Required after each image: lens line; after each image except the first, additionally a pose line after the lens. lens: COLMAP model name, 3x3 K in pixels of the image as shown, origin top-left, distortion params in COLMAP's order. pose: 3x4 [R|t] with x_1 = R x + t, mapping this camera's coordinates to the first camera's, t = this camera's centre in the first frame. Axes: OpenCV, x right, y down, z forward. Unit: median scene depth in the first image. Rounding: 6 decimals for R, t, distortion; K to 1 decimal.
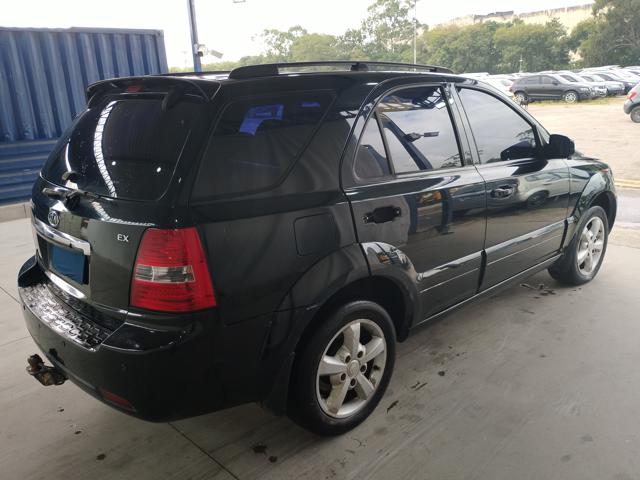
lens RADIAL K [[528.6, 0, 320.0], [0, 528.6, 240.0], [0, 0, 1]] dist [0.052909, -0.069851]
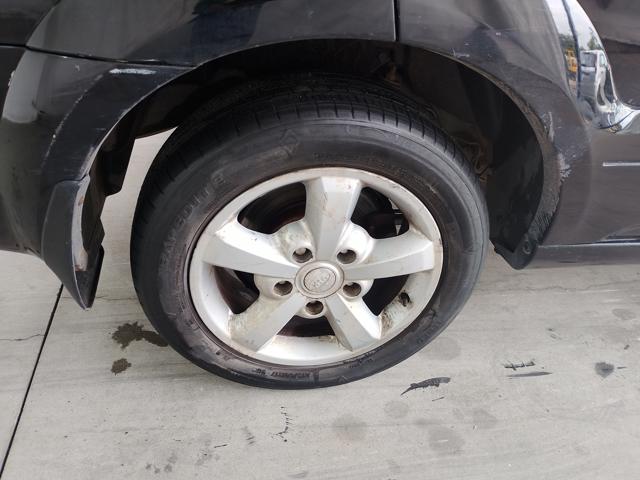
lens RADIAL K [[528.6, 0, 320.0], [0, 528.6, 240.0], [0, 0, 1]] dist [0.052909, -0.069851]
pose [[0.816461, 0.404340, -0.412190, 0.210993], [-0.239974, 0.886922, 0.394692, 0.055192], [0.525171, -0.223336, 0.821168, 0.658082]]
